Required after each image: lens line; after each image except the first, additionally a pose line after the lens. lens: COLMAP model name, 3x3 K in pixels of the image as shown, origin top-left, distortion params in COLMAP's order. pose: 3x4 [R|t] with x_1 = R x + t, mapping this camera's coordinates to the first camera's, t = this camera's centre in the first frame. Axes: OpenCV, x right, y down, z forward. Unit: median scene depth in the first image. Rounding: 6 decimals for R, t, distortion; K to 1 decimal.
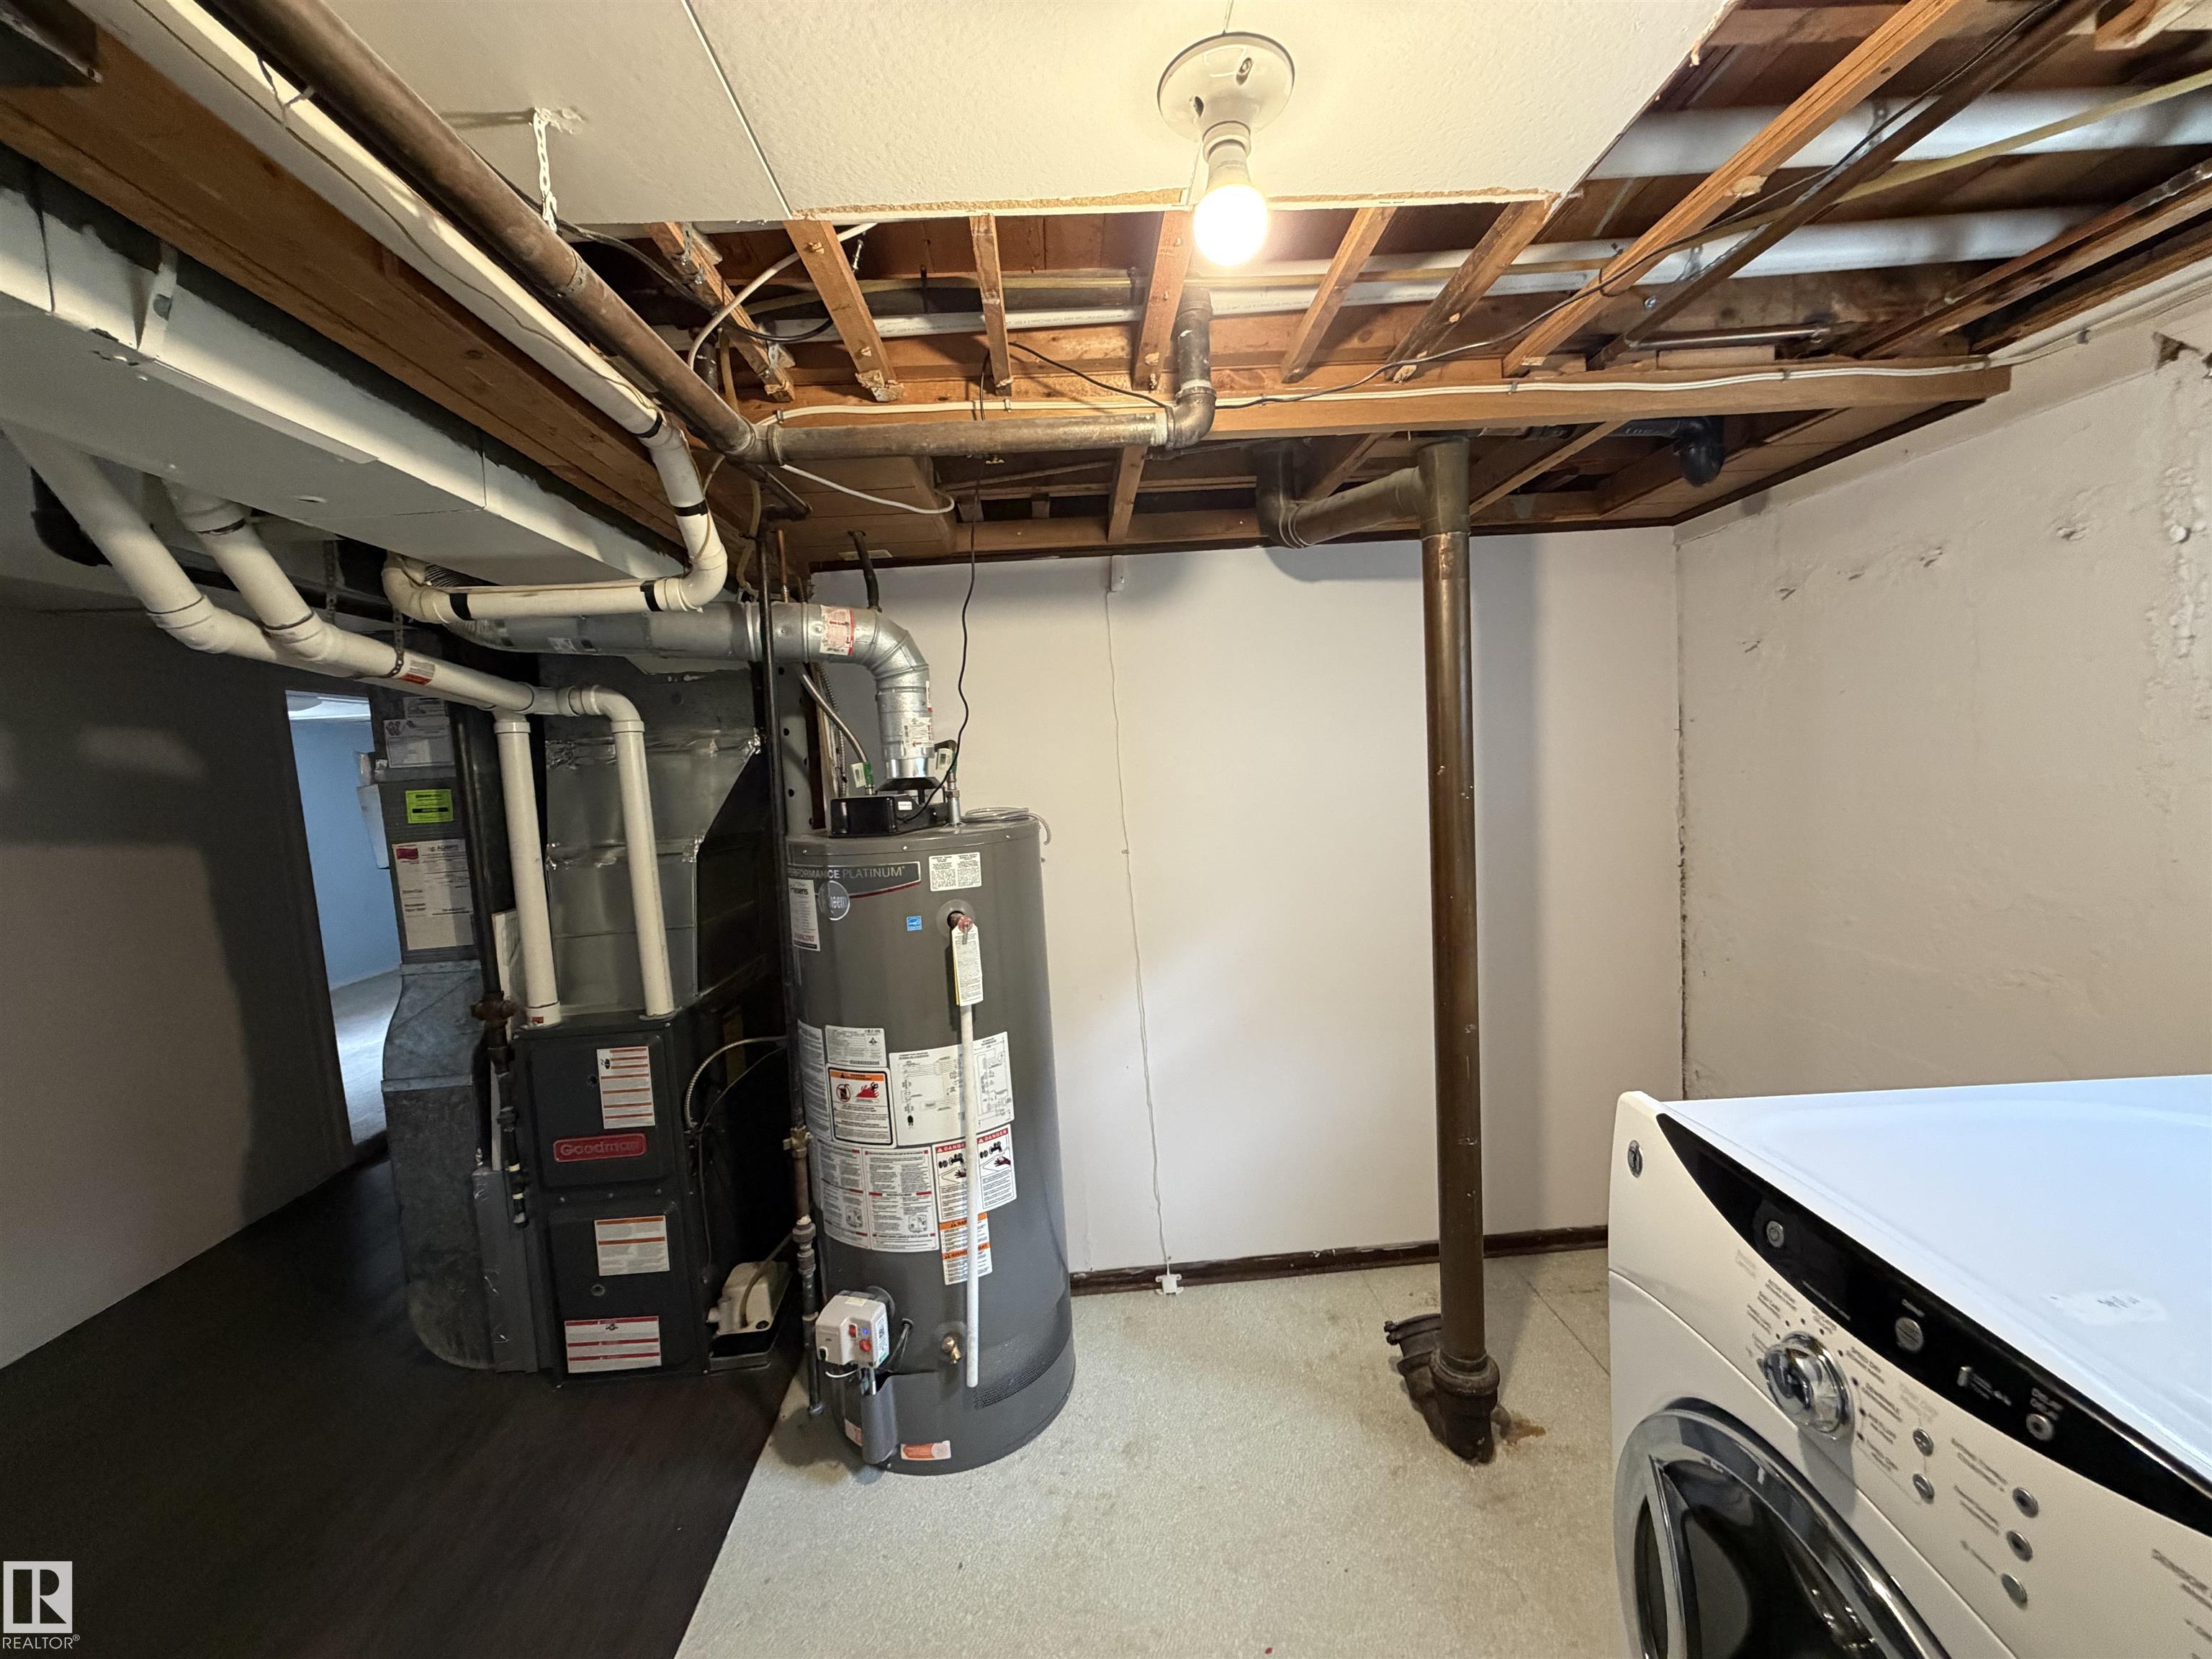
lens RADIAL K [[879.6, 0, 1101.8], [0, 879.6, 832.5], [0, 0, 1]] dist [0.001105, -0.000703]
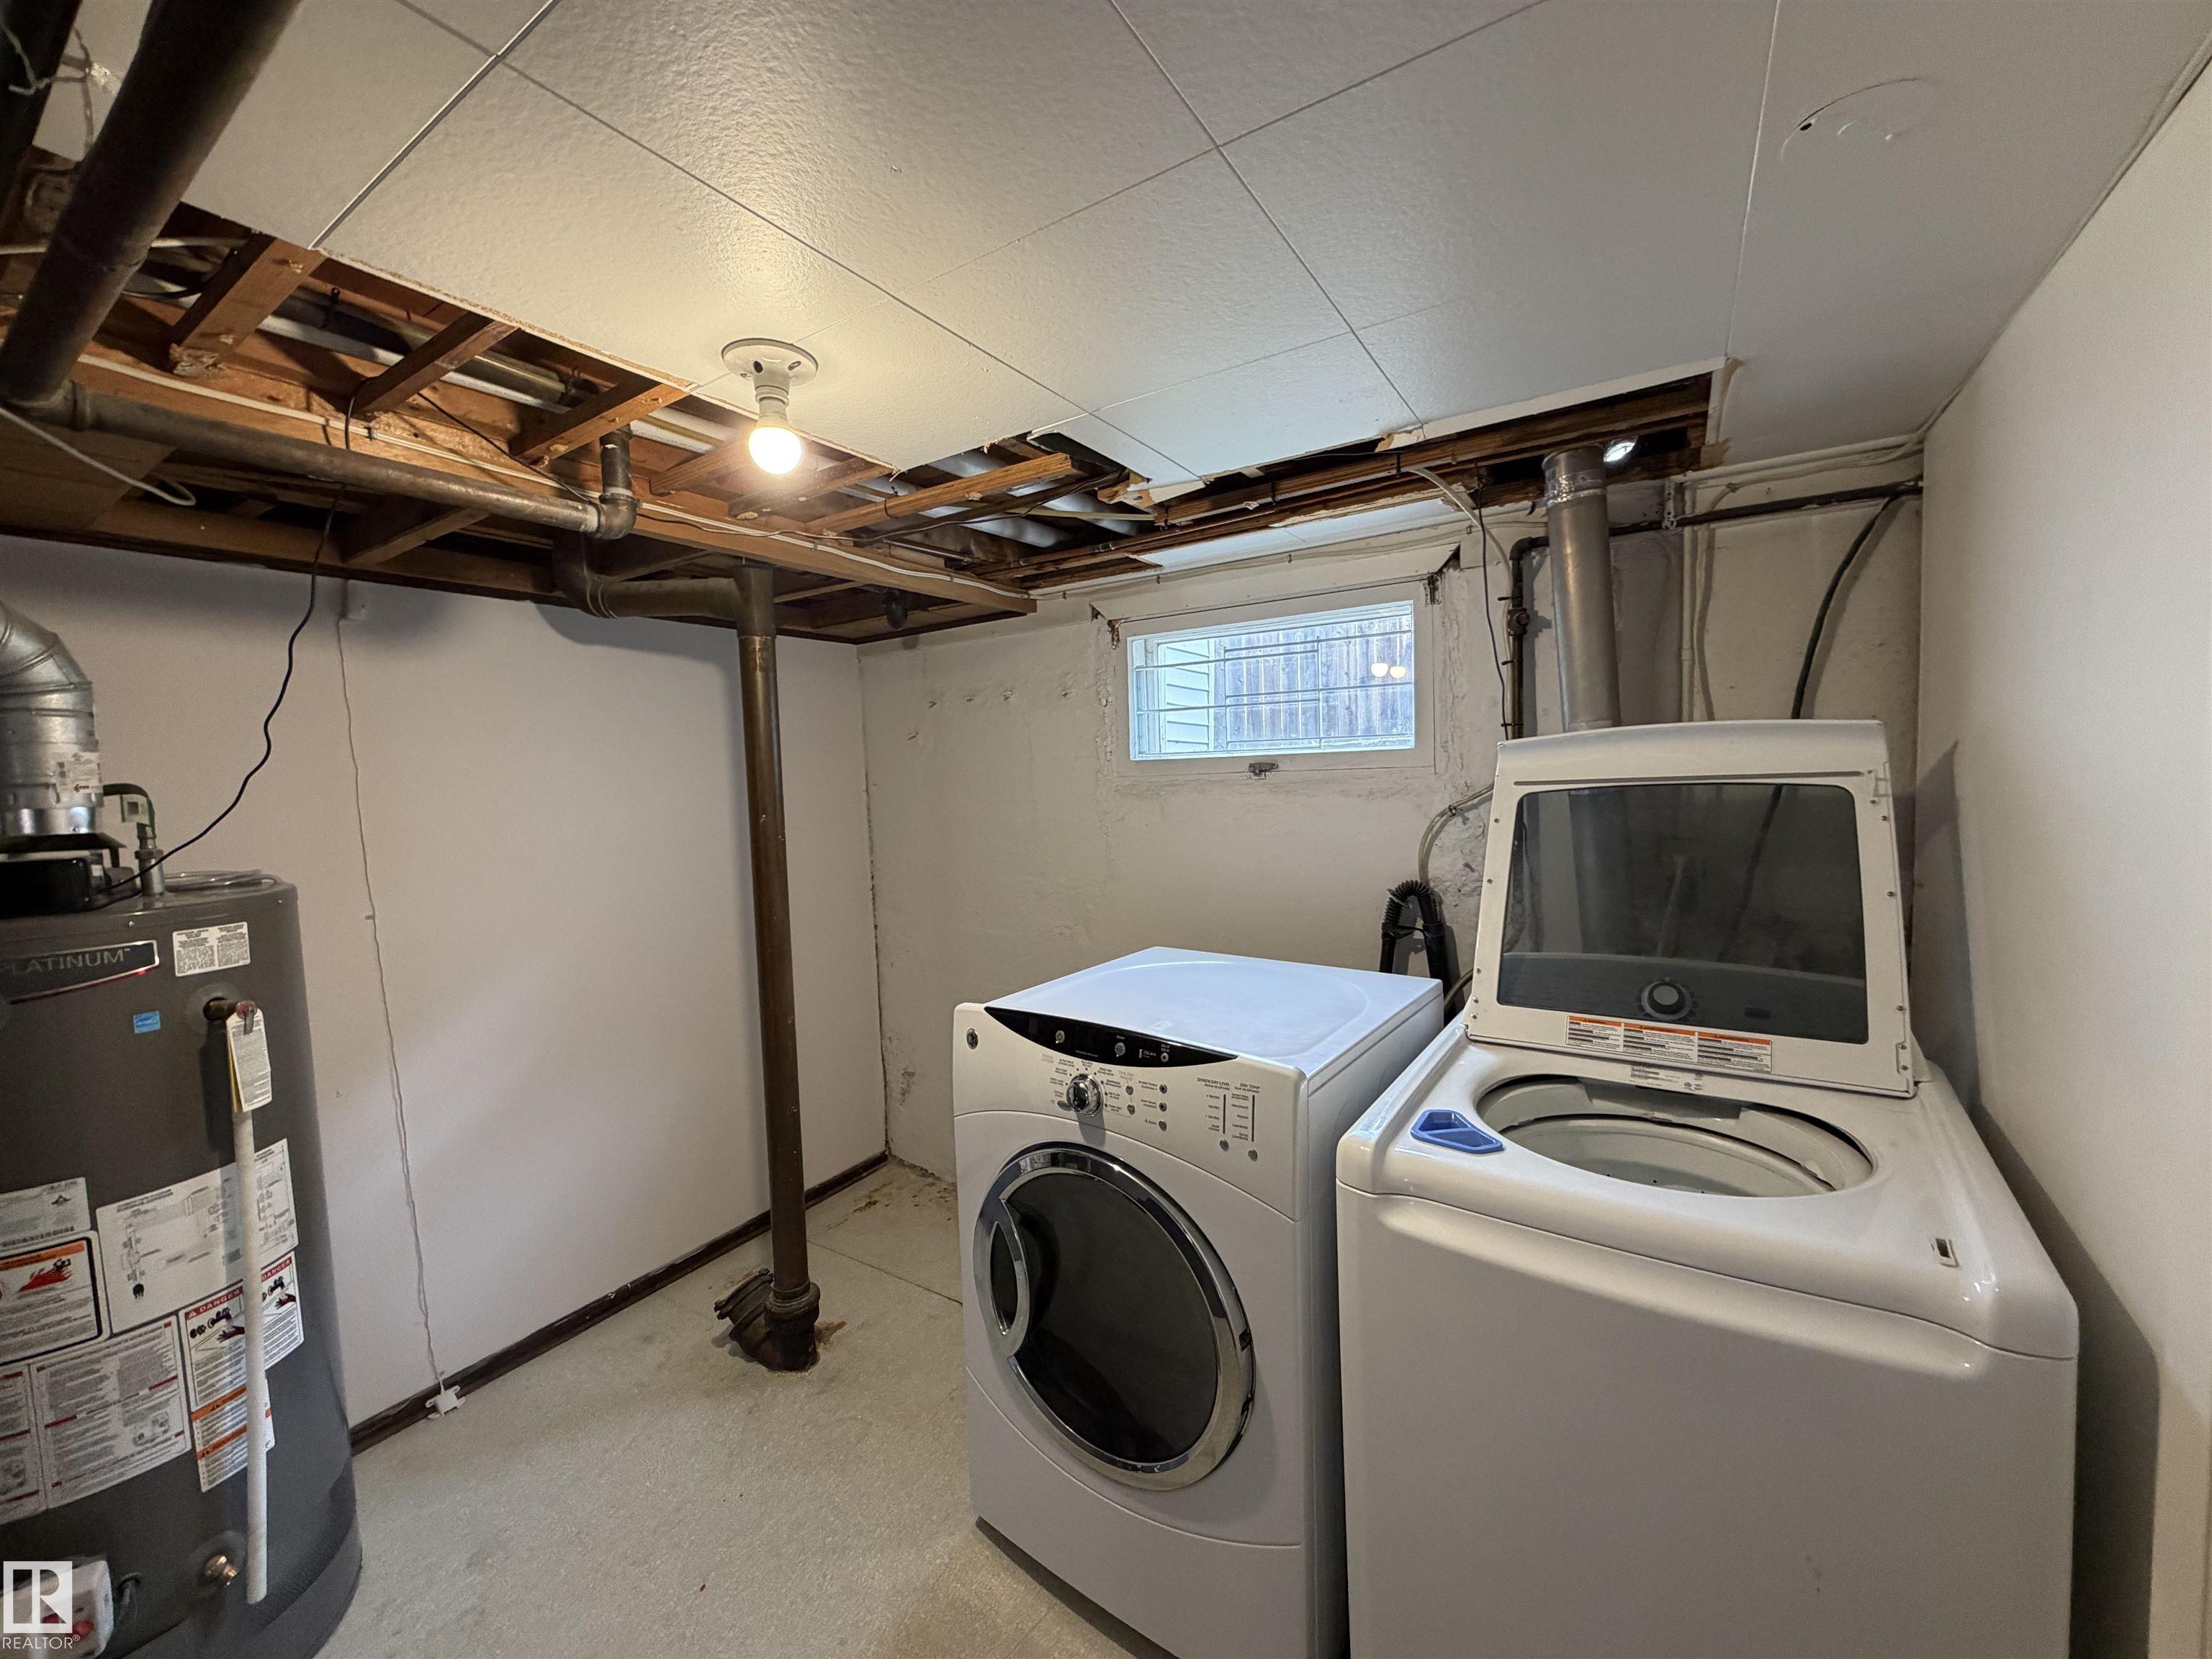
lens RADIAL K [[879.6, 0, 1099.4], [0, 879.6, 834.4], [0, 0, 1]] dist [0.001105, -0.000703]
pose [[0.577693, -0.018852, 0.816036, -0.348871], [0.070900, 0.997114, -0.027156, 0.019705], [-0.813169, 0.073545, 0.577362, -0.121225]]
